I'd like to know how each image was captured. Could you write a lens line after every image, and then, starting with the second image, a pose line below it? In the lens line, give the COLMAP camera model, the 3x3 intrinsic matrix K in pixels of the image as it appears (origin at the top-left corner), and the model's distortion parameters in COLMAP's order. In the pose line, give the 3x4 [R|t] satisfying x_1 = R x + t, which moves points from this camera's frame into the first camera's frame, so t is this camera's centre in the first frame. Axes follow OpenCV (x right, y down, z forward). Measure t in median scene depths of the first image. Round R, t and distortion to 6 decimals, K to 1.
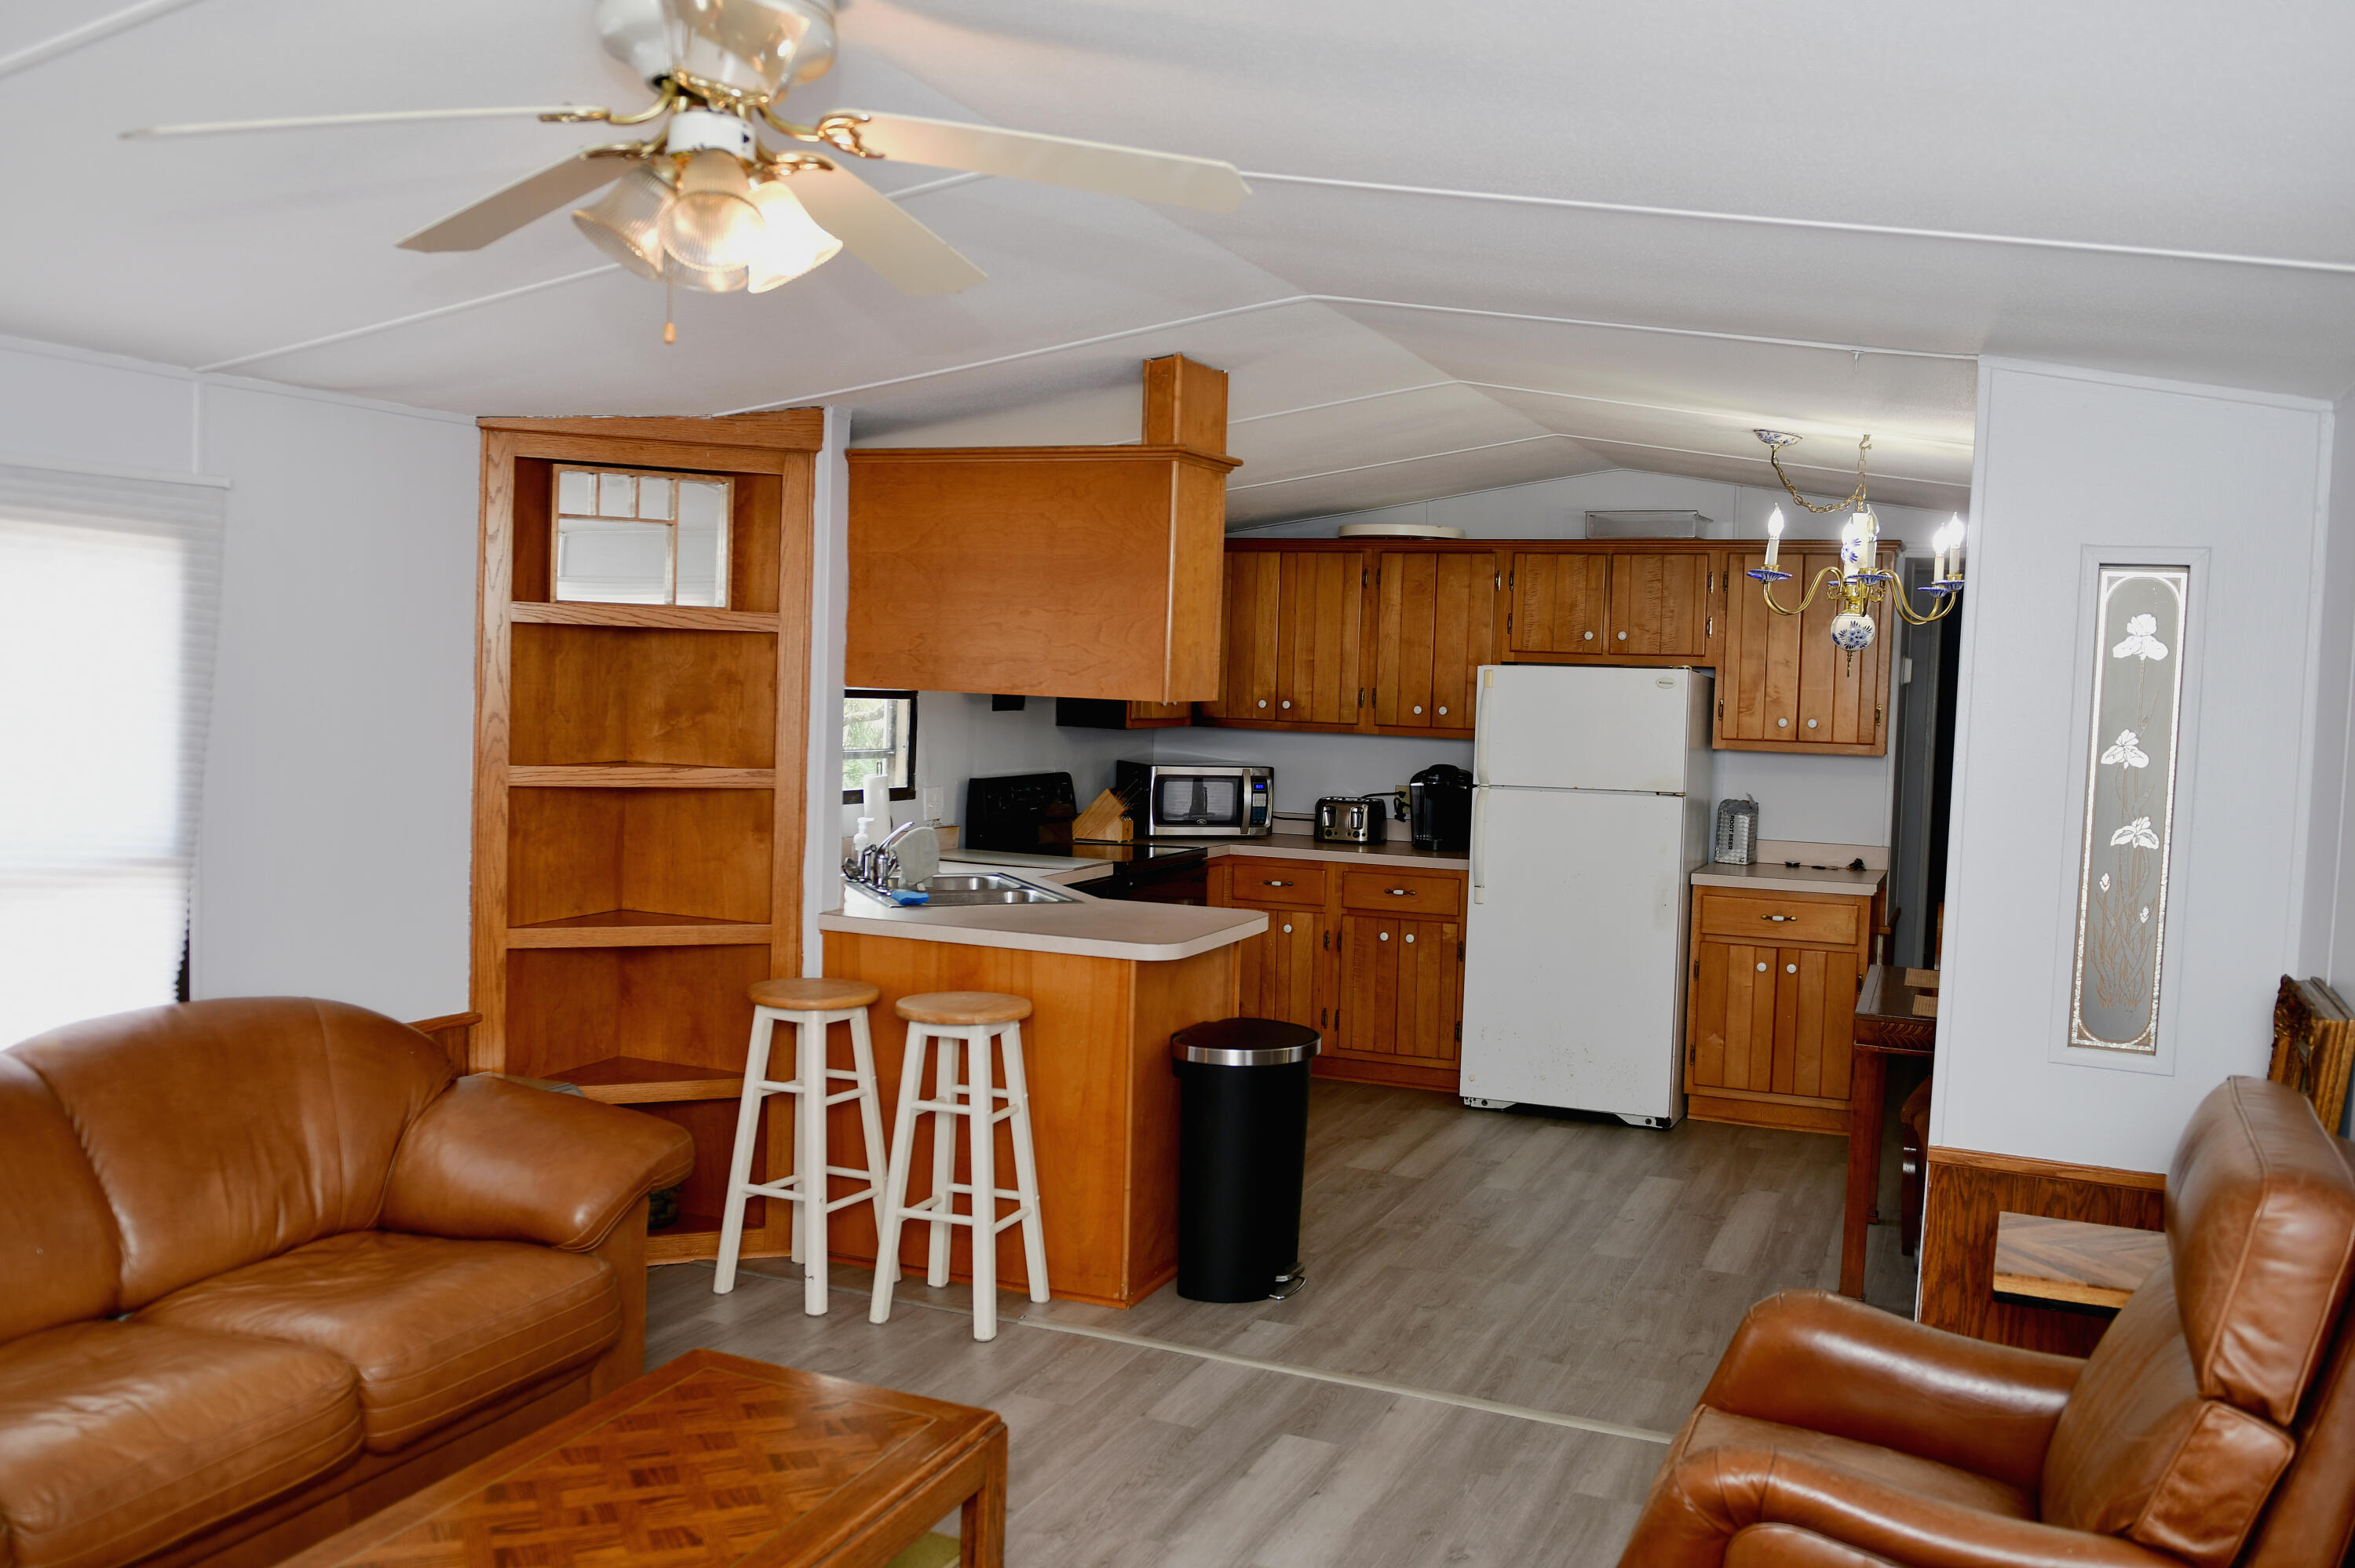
lens RADIAL K [[1965.9, 0, 1177.5], [0, 1965.9, 784.0], [0, 0, 1]] dist [-0.047582, -0.004732]
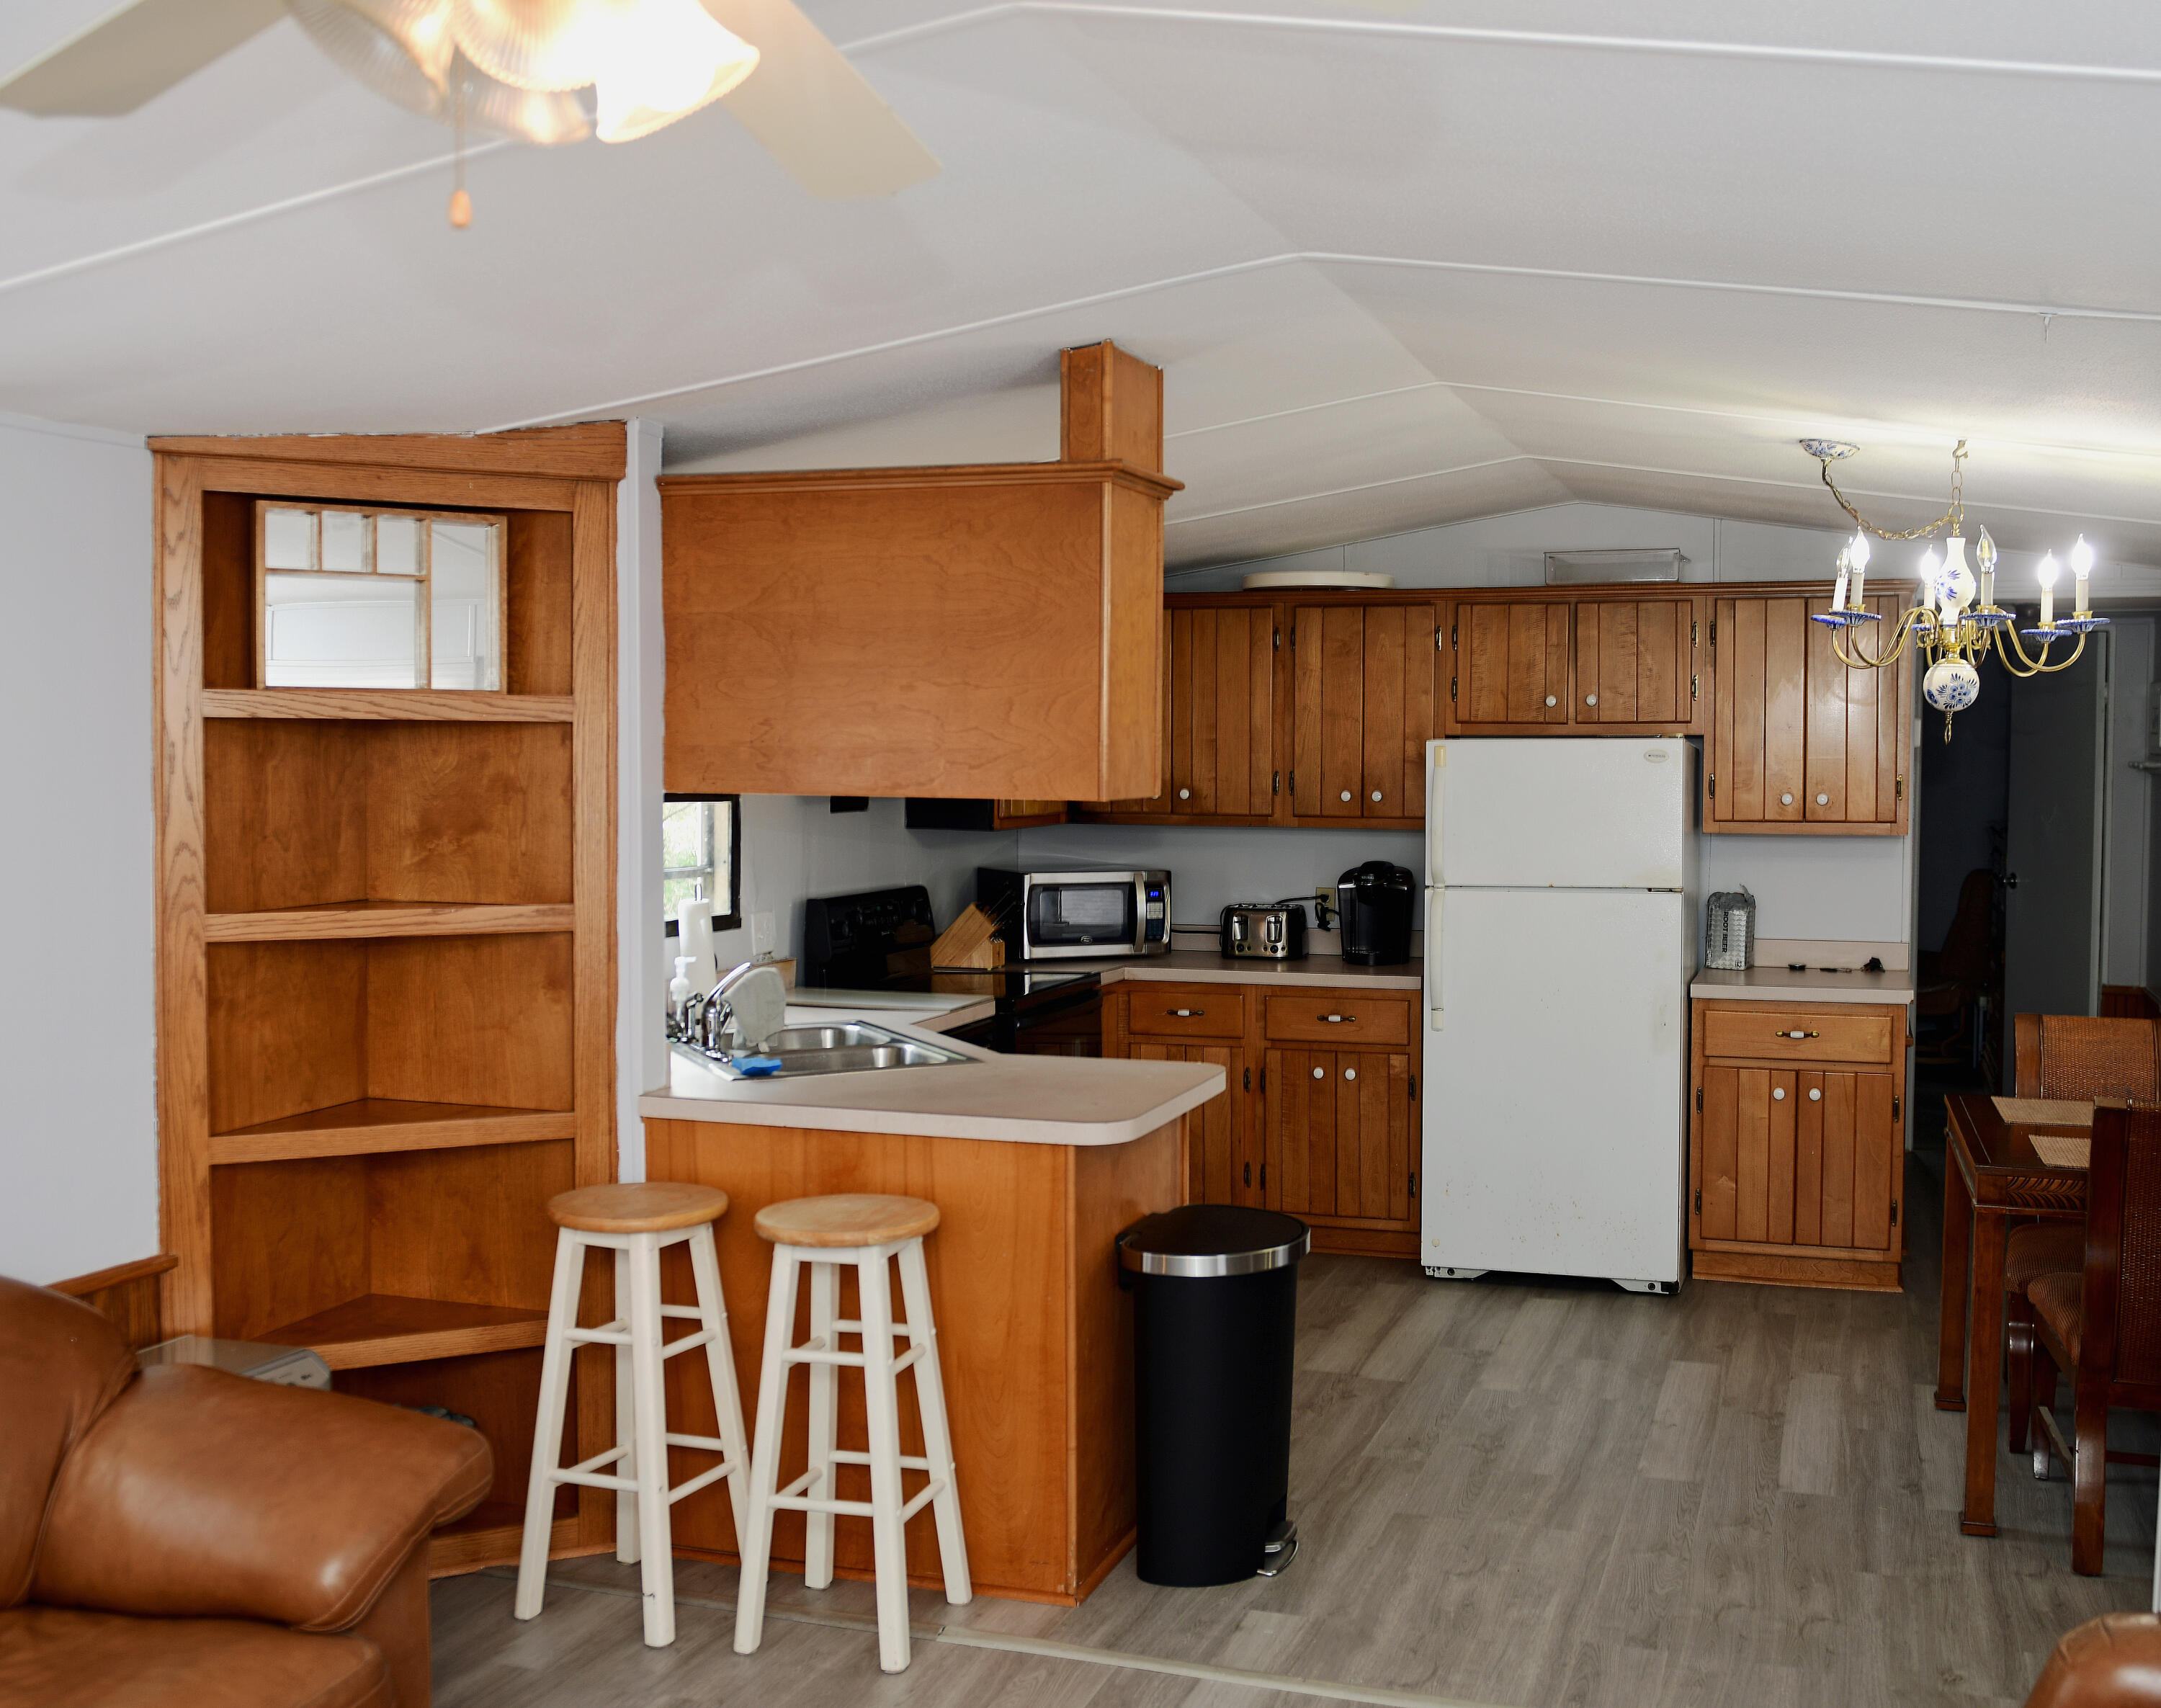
lens RADIAL K [[1911.5, 0, 1082.2], [0, 1911.5, 833.5], [0, 0, 1]] dist [-0.045369, -0.006404]
pose [[0.994588, -0.031248, 0.099088, -0.083678], [0.032472, 0.999415, -0.010764, -0.020731], [-0.098694, 0.013924, 0.995020, 0.258986]]
